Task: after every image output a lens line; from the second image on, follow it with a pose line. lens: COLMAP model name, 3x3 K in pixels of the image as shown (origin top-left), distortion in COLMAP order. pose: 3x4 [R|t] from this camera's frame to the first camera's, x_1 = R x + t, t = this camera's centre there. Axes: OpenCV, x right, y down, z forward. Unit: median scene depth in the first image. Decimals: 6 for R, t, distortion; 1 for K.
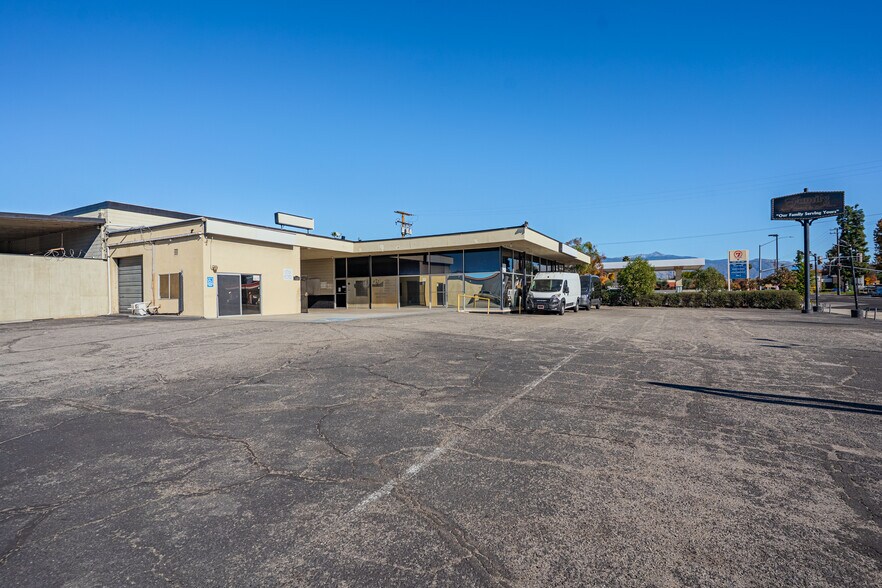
lens RADIAL K [[417.8, 0, 437.5], [0, 417.8, 295.4], [0, 0, 1]] dist [-0.001225, 0.000549]
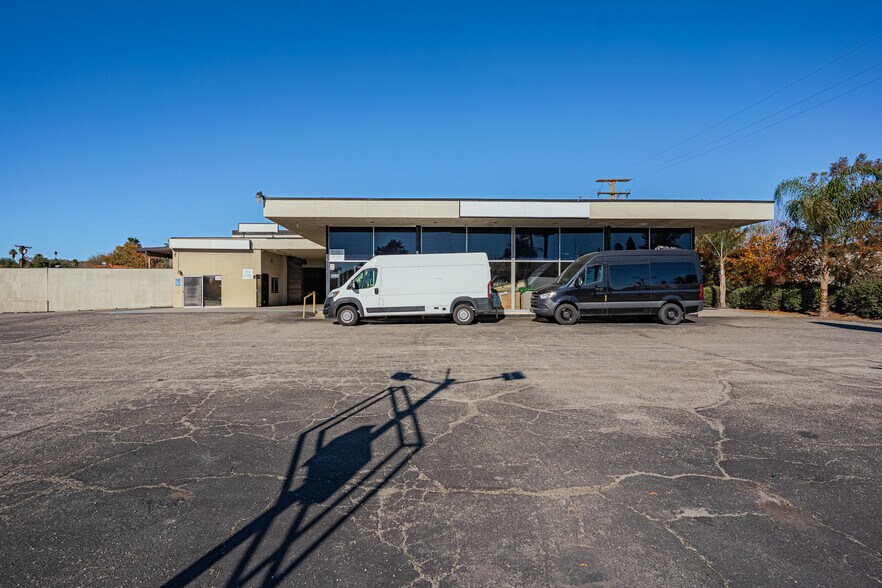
lens RADIAL K [[417.8, 0, 437.5], [0, 417.8, 295.4], [0, 0, 1]] dist [-0.001225, 0.000549]
pose [[0.525833, 0.012661, -0.850494, 0.769963], [-0.000309, 0.999892, 0.014694, -0.005640], [0.850588, -0.007464, 0.525780, 0.679725]]
